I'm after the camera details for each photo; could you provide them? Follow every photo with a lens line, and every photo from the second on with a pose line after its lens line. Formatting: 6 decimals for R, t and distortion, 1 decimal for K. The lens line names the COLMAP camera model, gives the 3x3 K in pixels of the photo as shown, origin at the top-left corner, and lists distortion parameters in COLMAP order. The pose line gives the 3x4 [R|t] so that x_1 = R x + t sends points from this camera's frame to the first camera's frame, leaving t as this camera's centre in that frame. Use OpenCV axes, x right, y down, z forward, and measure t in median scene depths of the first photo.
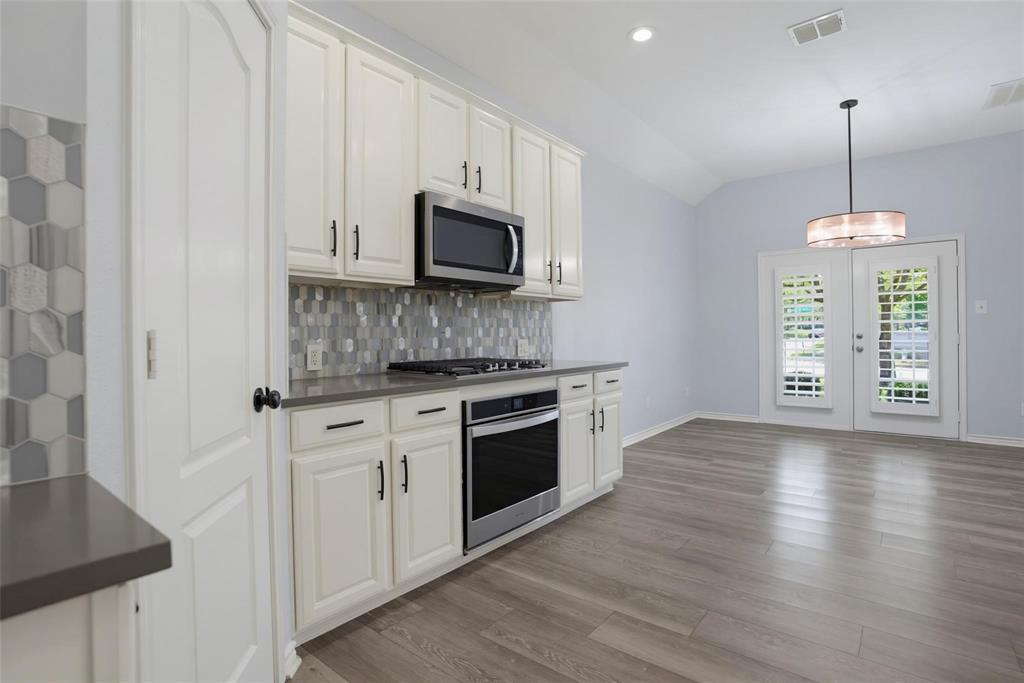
lens RADIAL K [[510.4, 0, 507.0], [0, 510.4, 337.7], [0, 0, 1]] dist [-0.078860, 0.031990]
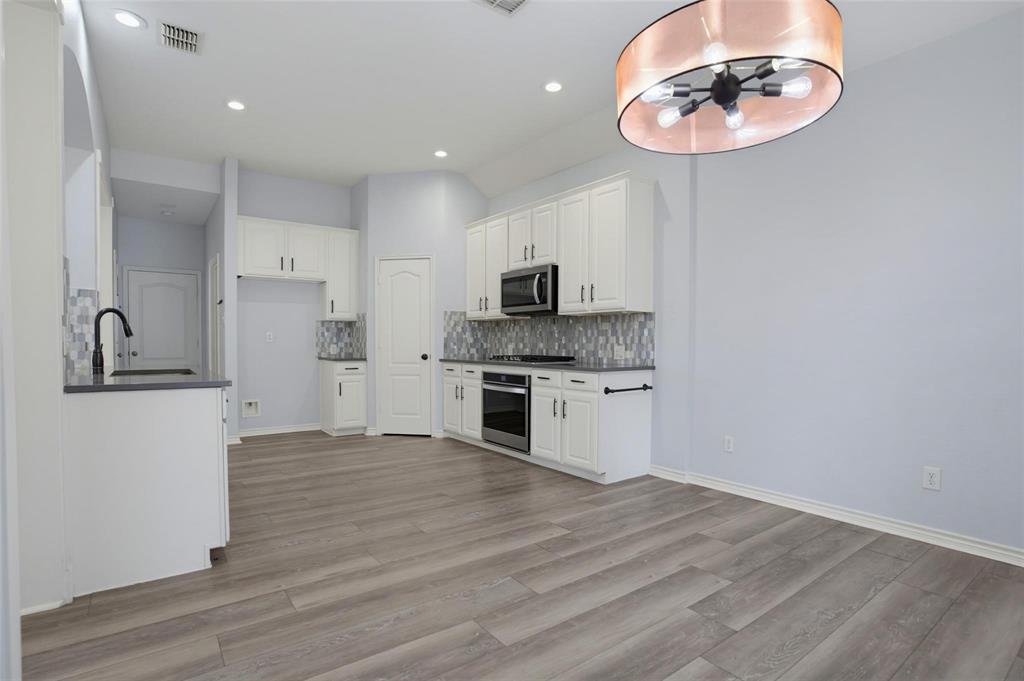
lens RADIAL K [[511.6, 0, 510.3], [0, 511.6, 354.3], [0, 0, 1]] dist [-0.080571, 0.034651]
pose [[-0.247436, 0.028456, -0.968486, 1.252597], [-0.011178, 0.999418, 0.032221, -0.012574], [0.968840, 0.018798, -0.246974, 1.024271]]
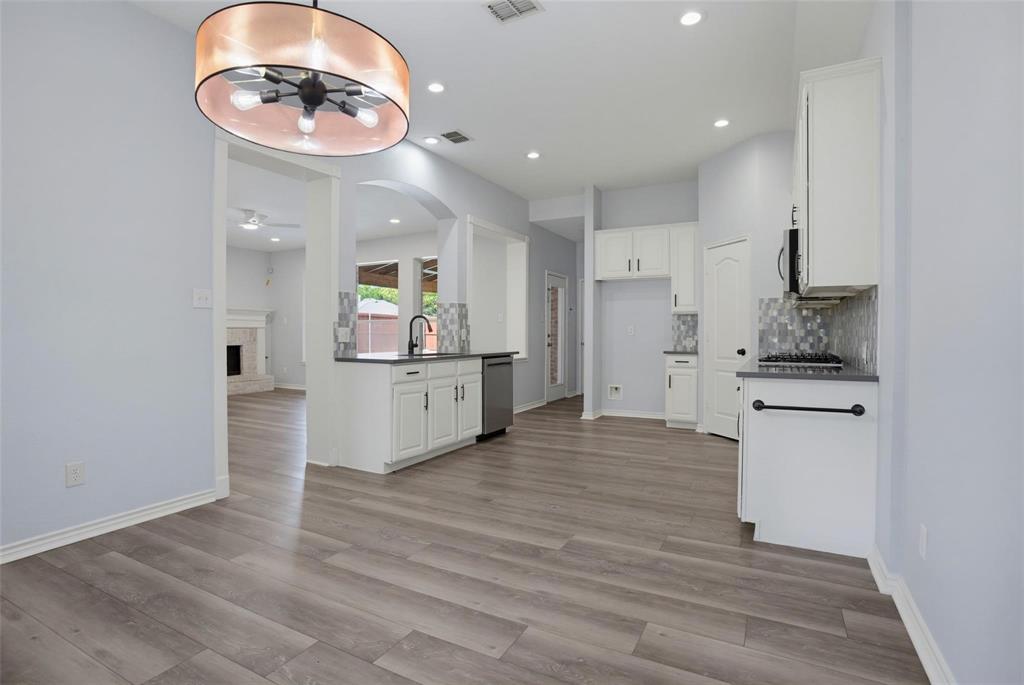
lens RADIAL K [[507.6, 0, 507.8], [0, 507.6, 335.2], [0, 0, 1]] dist [-0.077491, 0.034121]
pose [[-0.982074, 0.006809, -0.188372, 0.677322], [0.004508, 0.999910, 0.012639, -0.016808], [0.188442, 0.011563, -0.982016, 1.581803]]
